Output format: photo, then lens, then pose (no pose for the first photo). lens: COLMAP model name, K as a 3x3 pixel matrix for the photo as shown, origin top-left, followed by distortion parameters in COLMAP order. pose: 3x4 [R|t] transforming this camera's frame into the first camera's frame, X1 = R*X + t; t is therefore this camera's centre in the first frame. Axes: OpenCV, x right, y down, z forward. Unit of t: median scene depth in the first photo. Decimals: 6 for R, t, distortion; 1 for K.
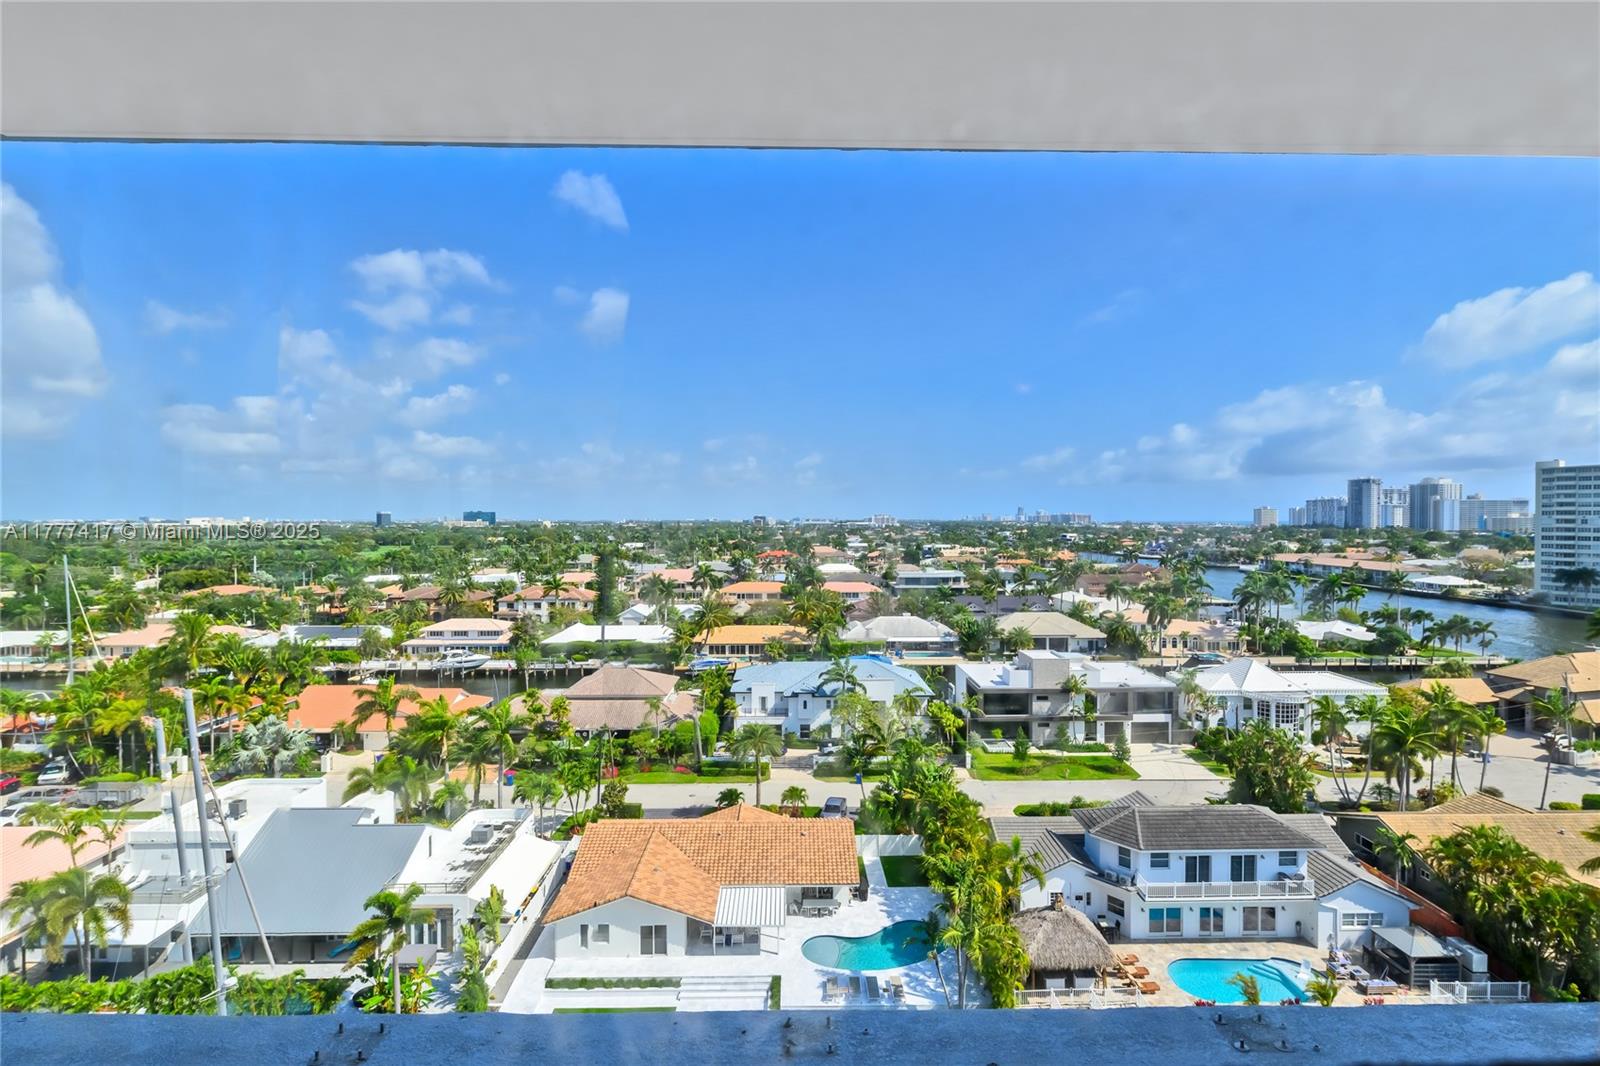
lens RADIAL K [[810.4, 0, 800.0], [0, 810.4, 533.0], [0, 0, 1]] dist [-0.001410, 0.000064]
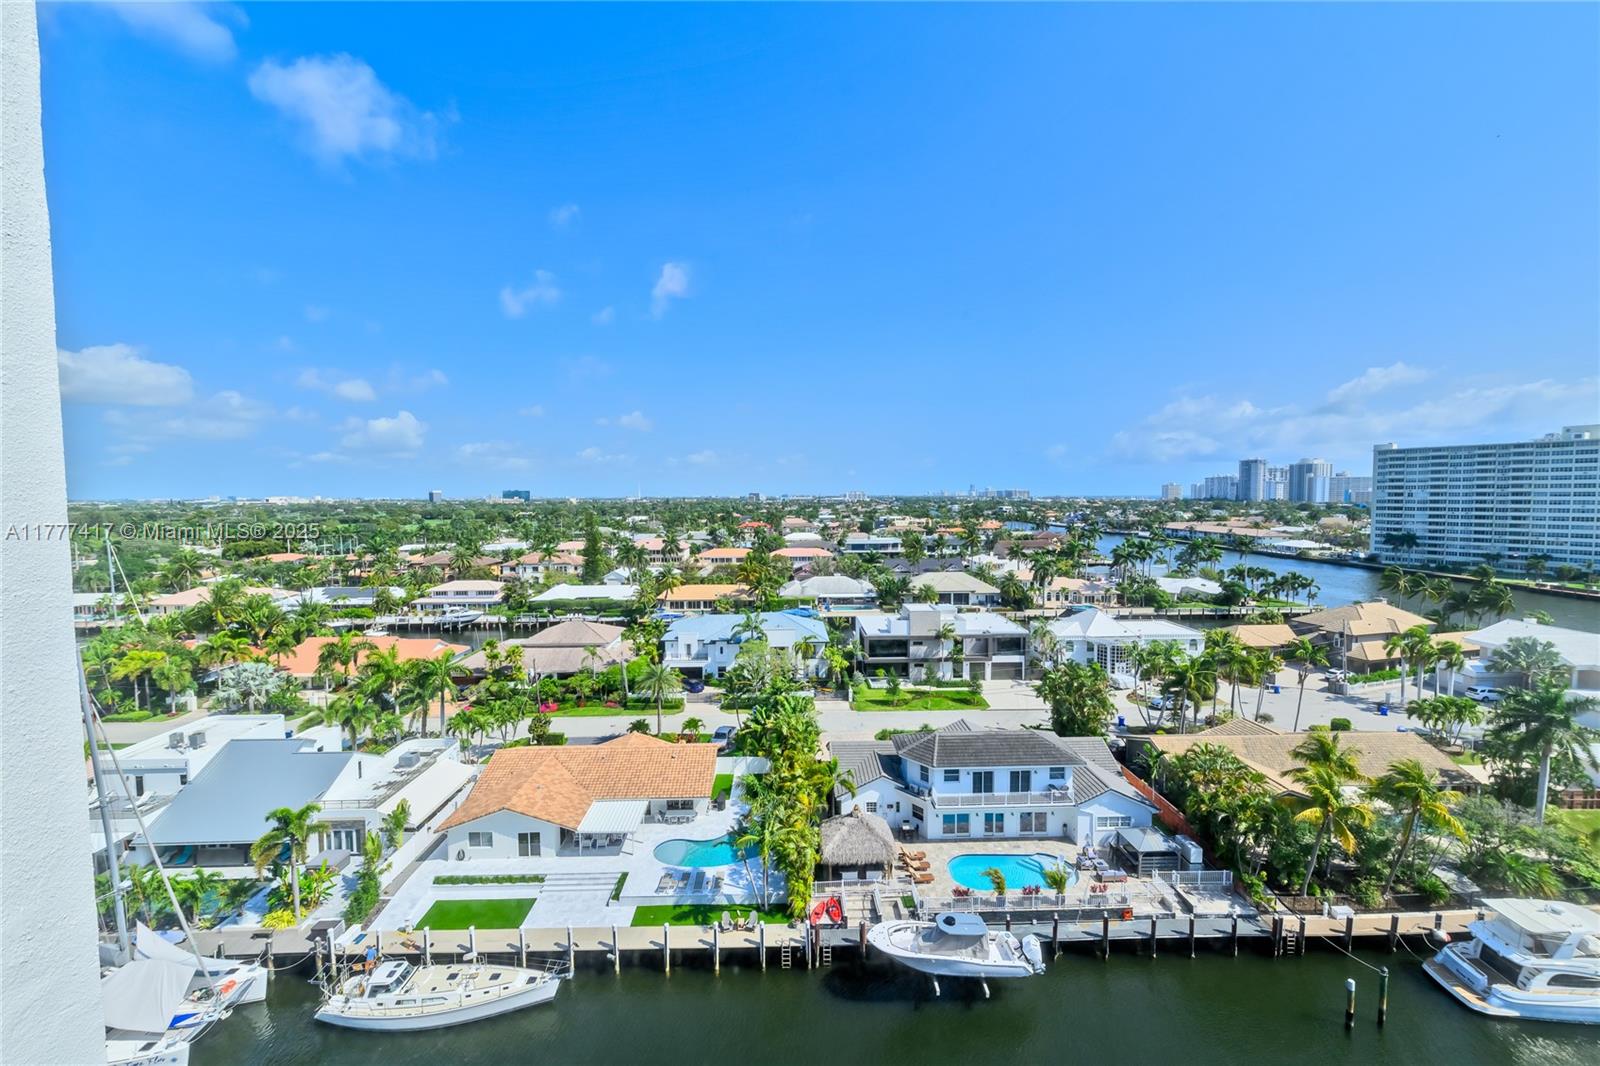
lens RADIAL K [[676.7, 0, 800.0], [0, 676.7, 533.0], [0, 0, 1]] dist [-0.000465, -0.000436]
pose [[0.999911, -0.005594, 0.012088, 0.111804], [0.005126, 0.999250, 0.038391, -0.000431], [-0.012294, -0.038326, 0.999190, -0.000167]]
